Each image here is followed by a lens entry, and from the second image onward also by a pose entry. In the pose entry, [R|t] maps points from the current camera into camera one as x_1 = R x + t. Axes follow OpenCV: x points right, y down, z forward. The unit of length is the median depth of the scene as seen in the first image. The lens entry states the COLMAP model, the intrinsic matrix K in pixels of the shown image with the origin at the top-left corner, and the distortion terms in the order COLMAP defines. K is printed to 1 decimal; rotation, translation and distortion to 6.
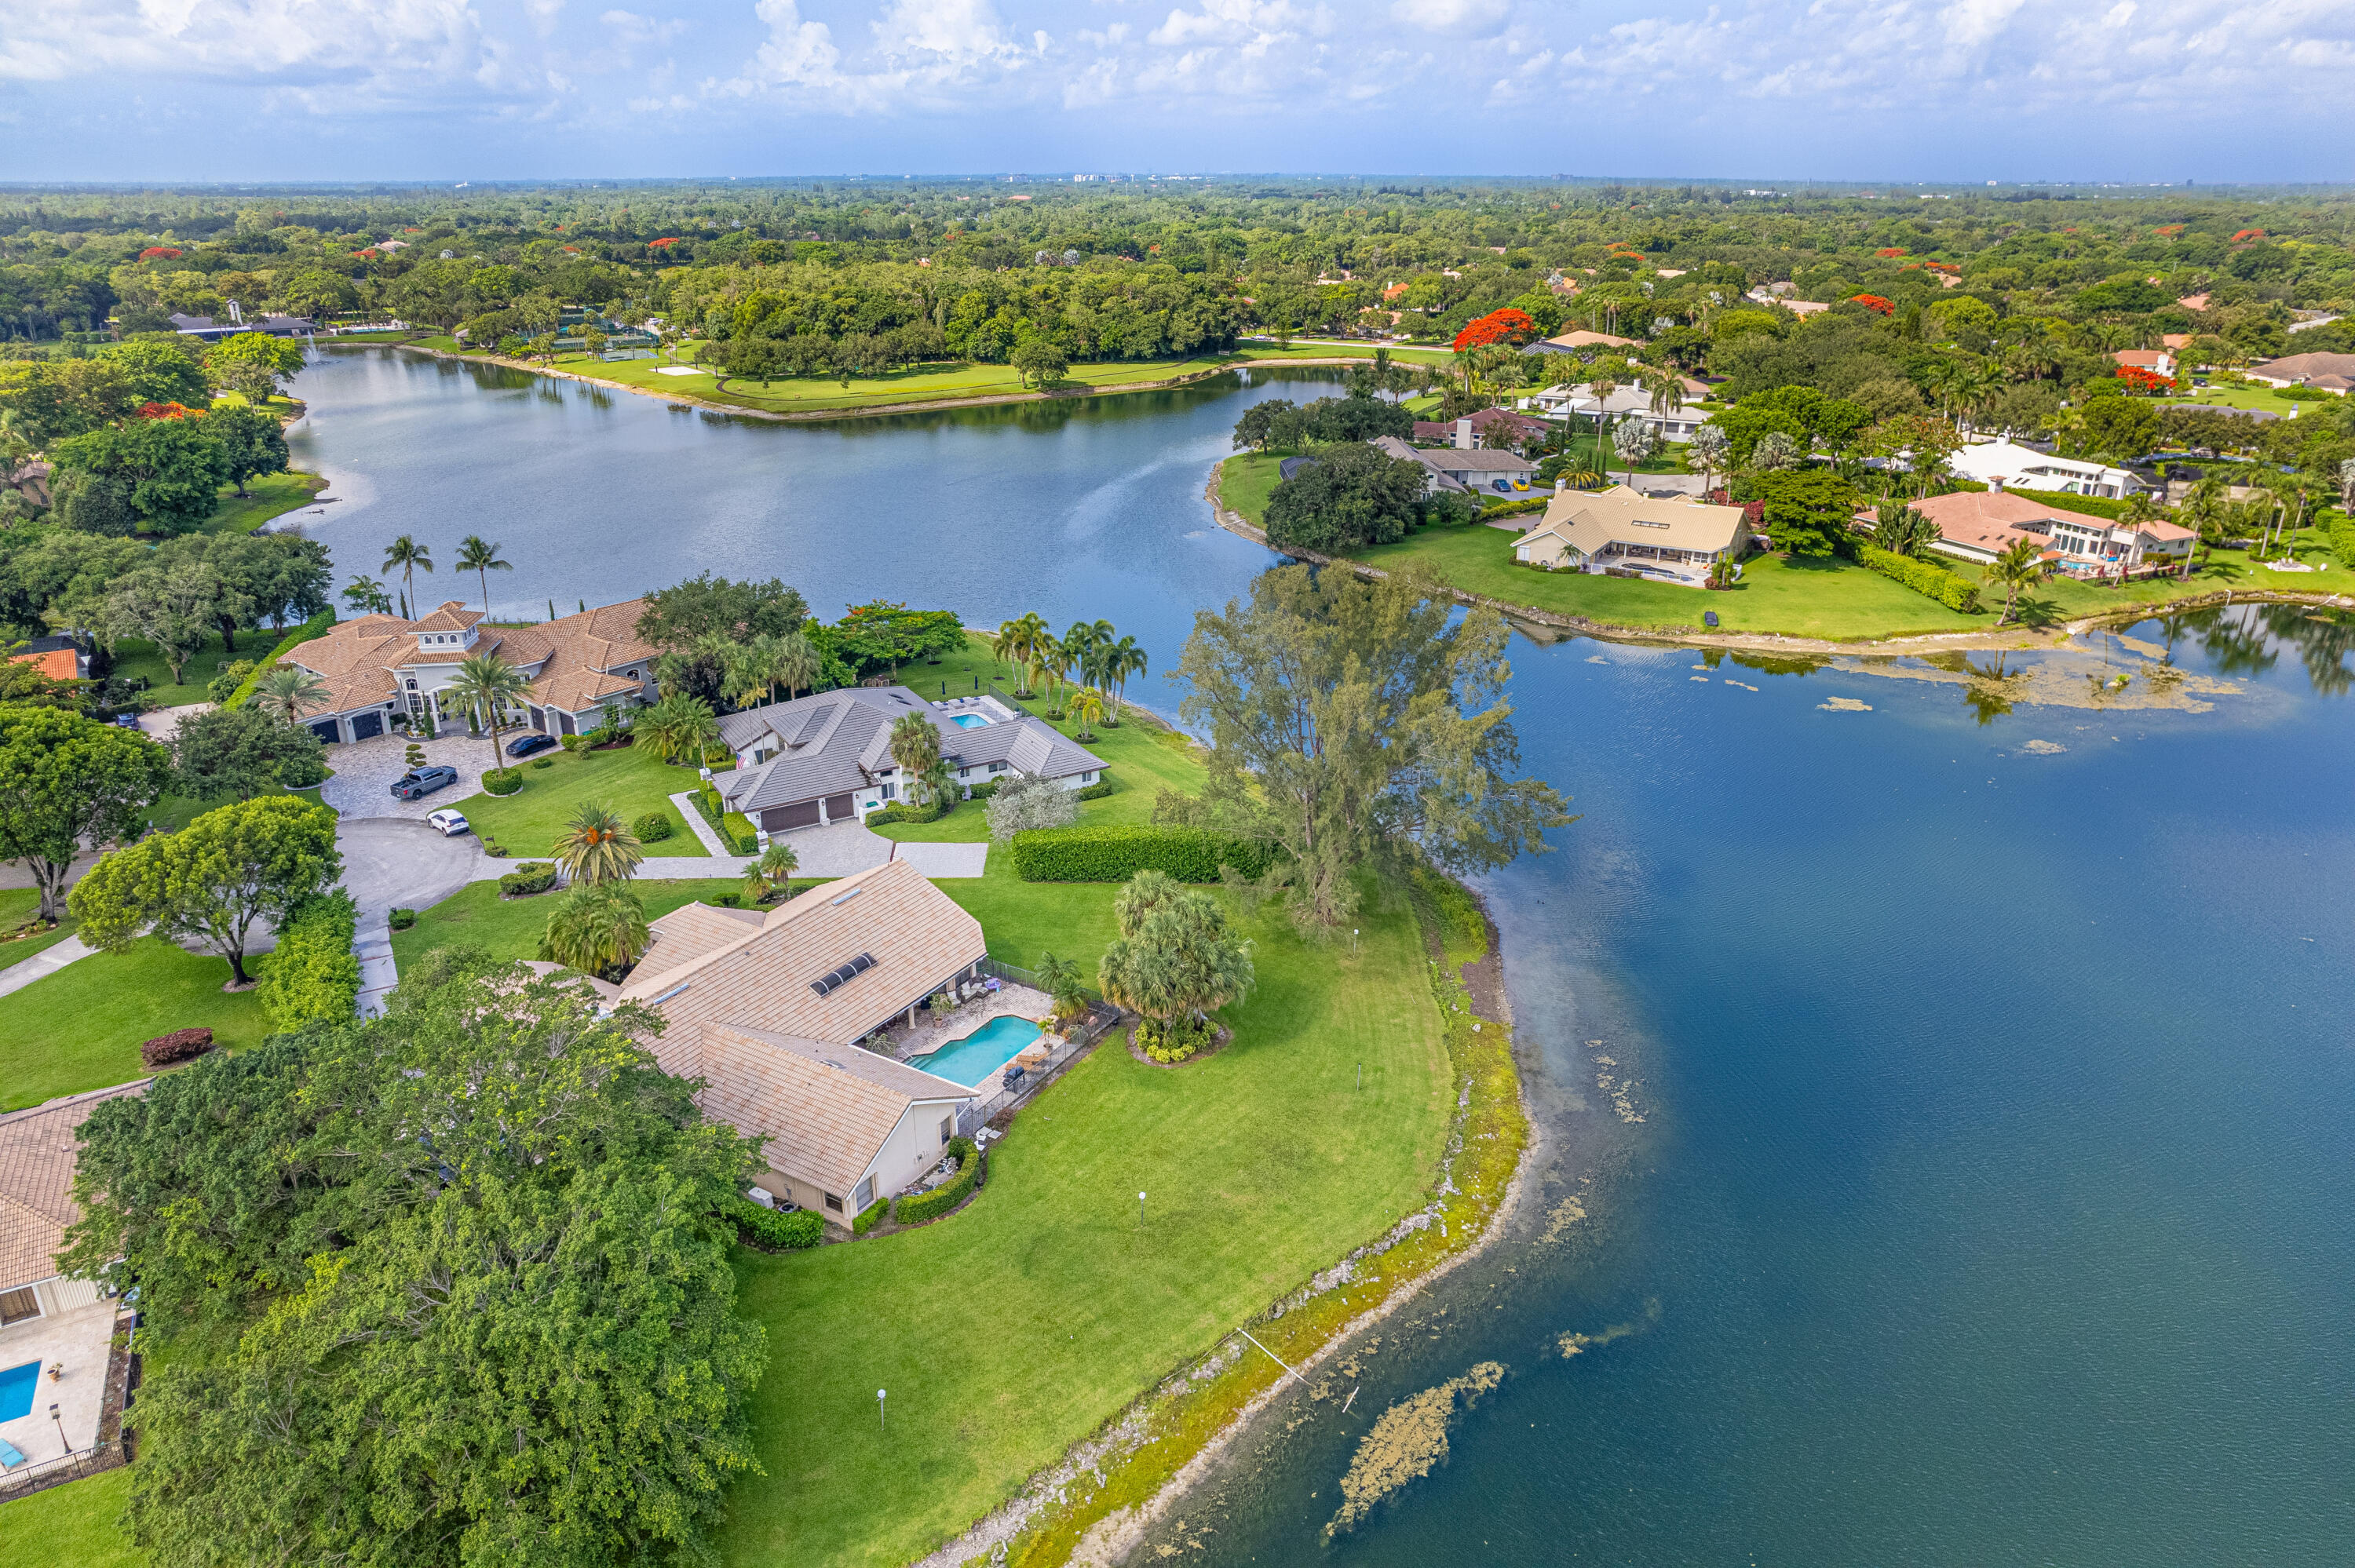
lens RADIAL K [[1539.6, 0, 1177.5], [0, 1539.6, 784.0], [0, 0, 1]] dist [-0.088363, 0.091391]
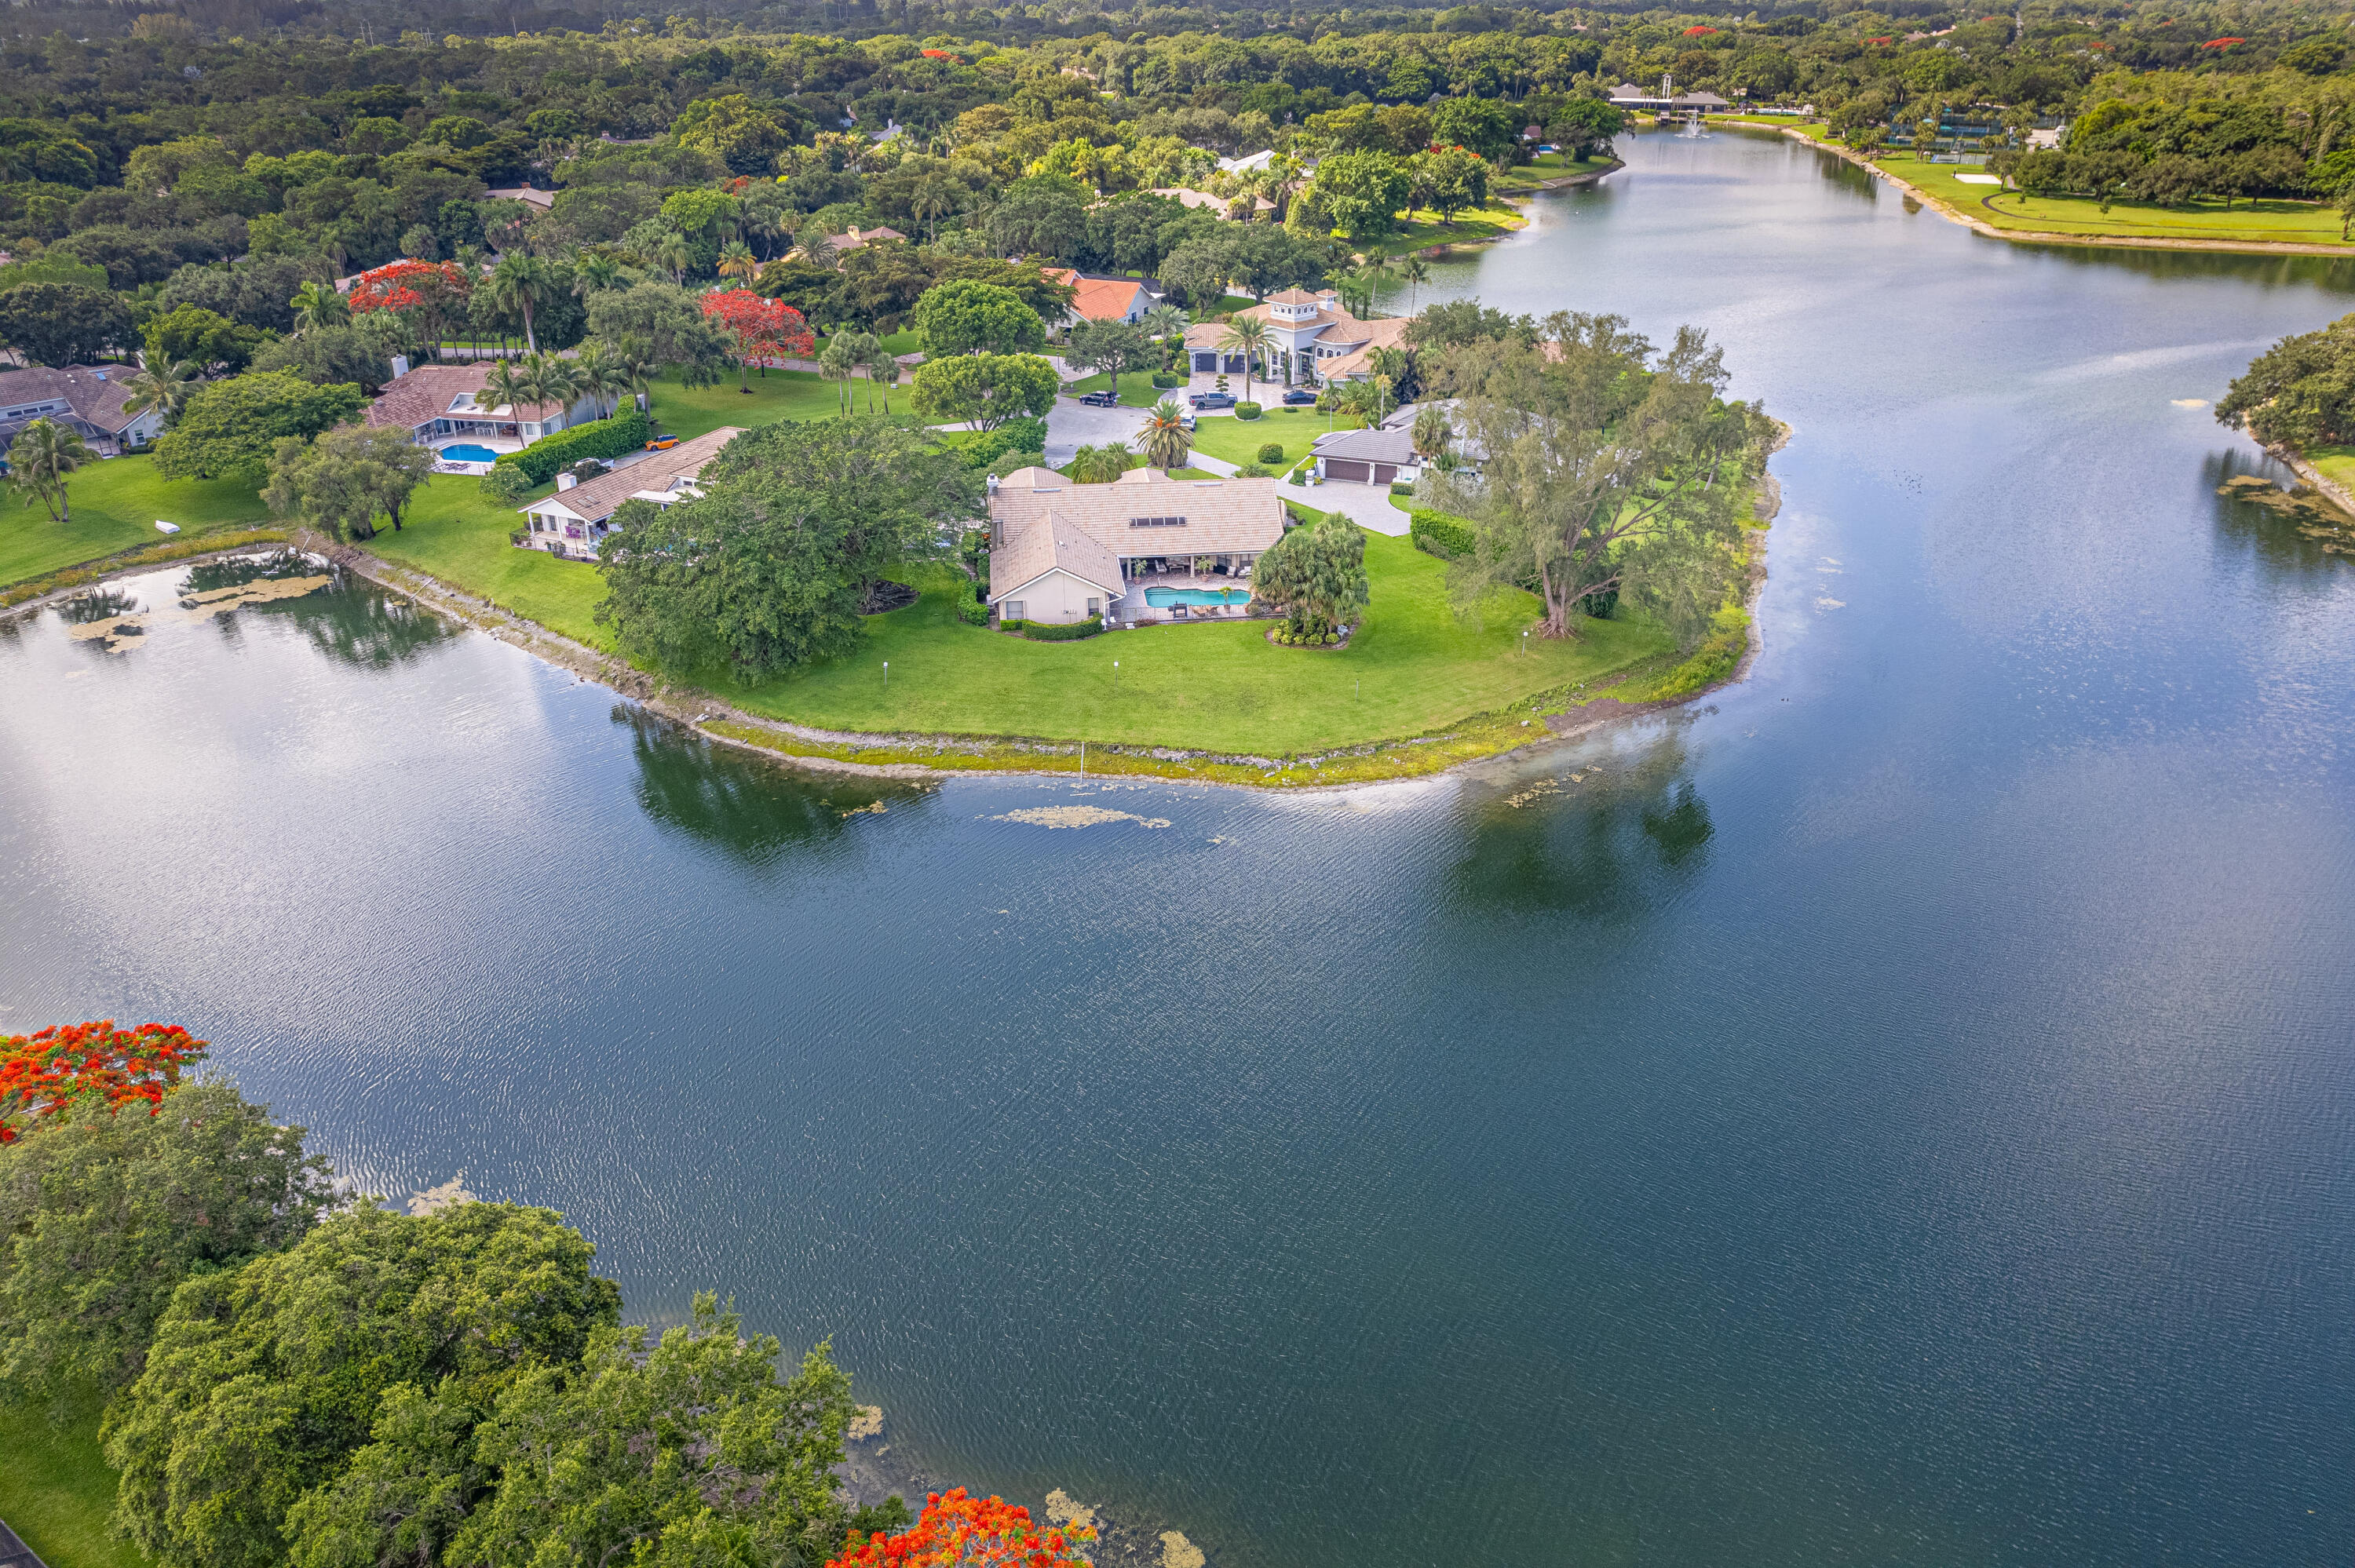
lens RADIAL K [[1549.1, 0, 1177.5], [0, 1549.1, 784.0], [0, 0, 1]] dist [-0.059148, 0.033597]
pose [[0.603399, 0.356728, -0.713200, 0.933300], [-0.277174, 0.932421, 0.231875, 0.006921], [0.747719, 0.057767, 0.661498, 0.035190]]
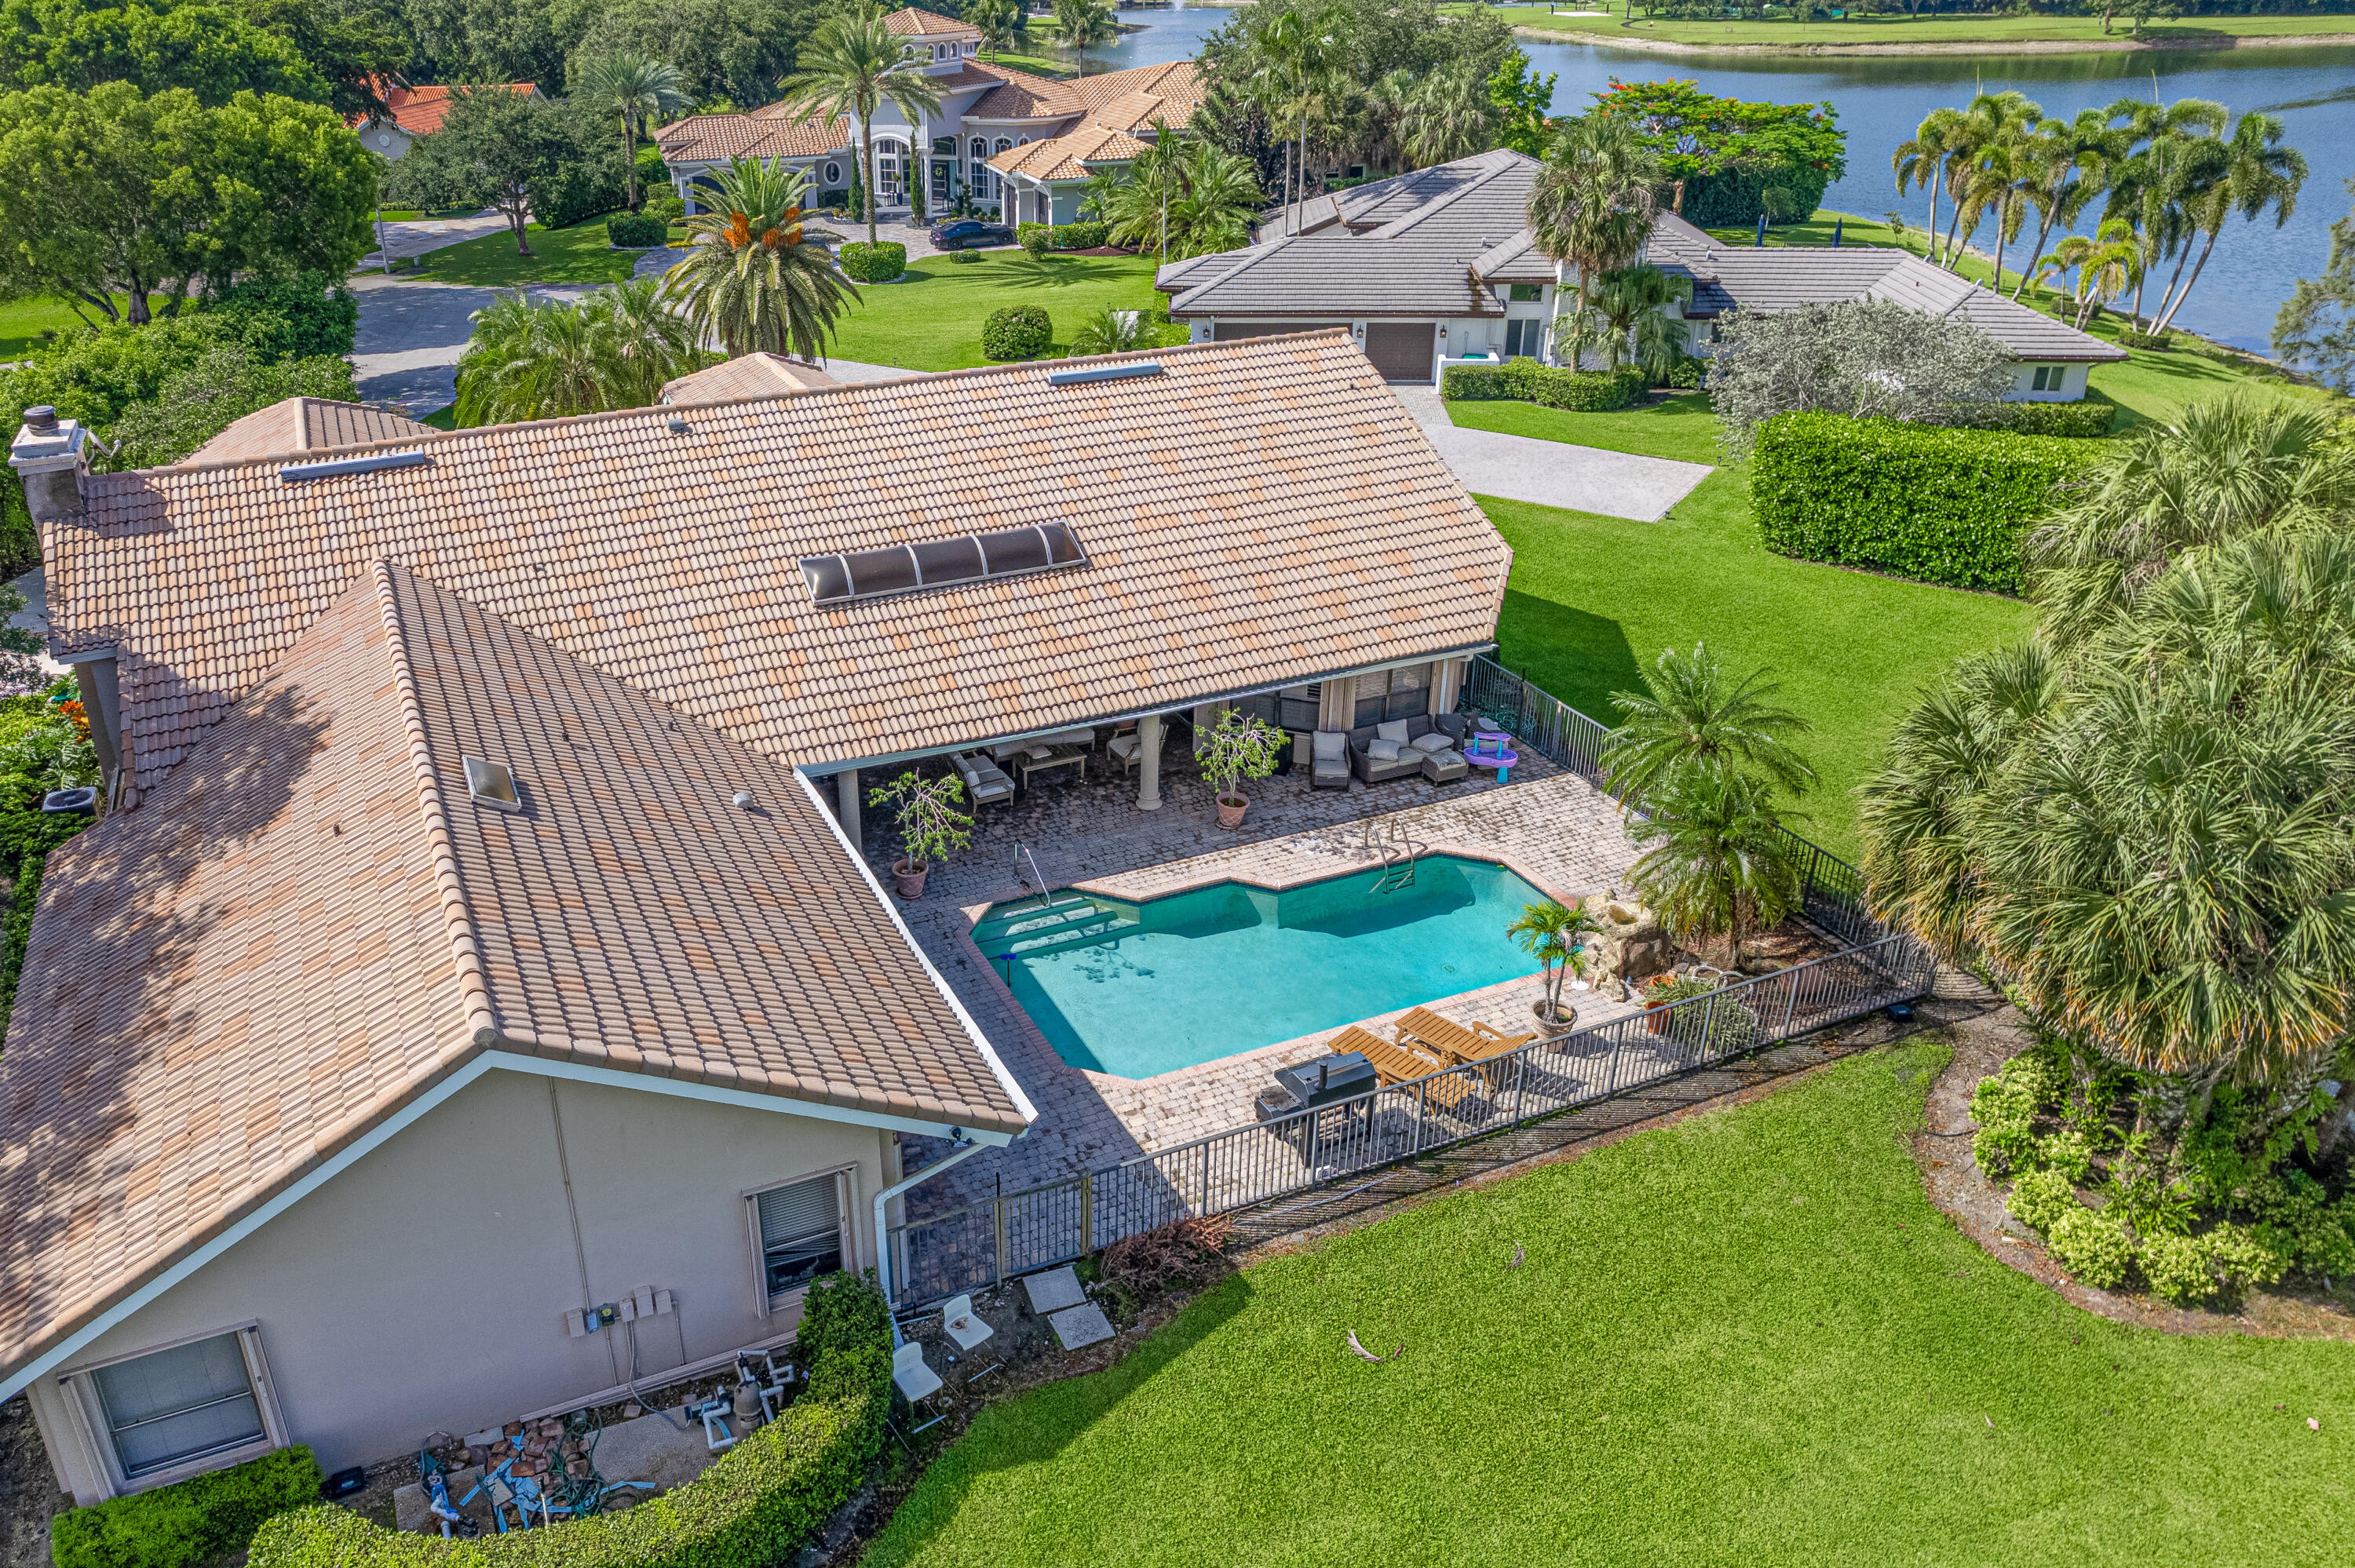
lens RADIAL K [[1705.3, 0, 1041.0], [0, 1705.3, 740.0], [0, 0, 1]] dist [-0.005956, 0.000560]
pose [[0.805137, 0.238074, -0.543208, -0.014408], [-0.201596, 0.971219, 0.126856, 0.109157], [0.557775, 0.007373, 0.829959, 0.716176]]
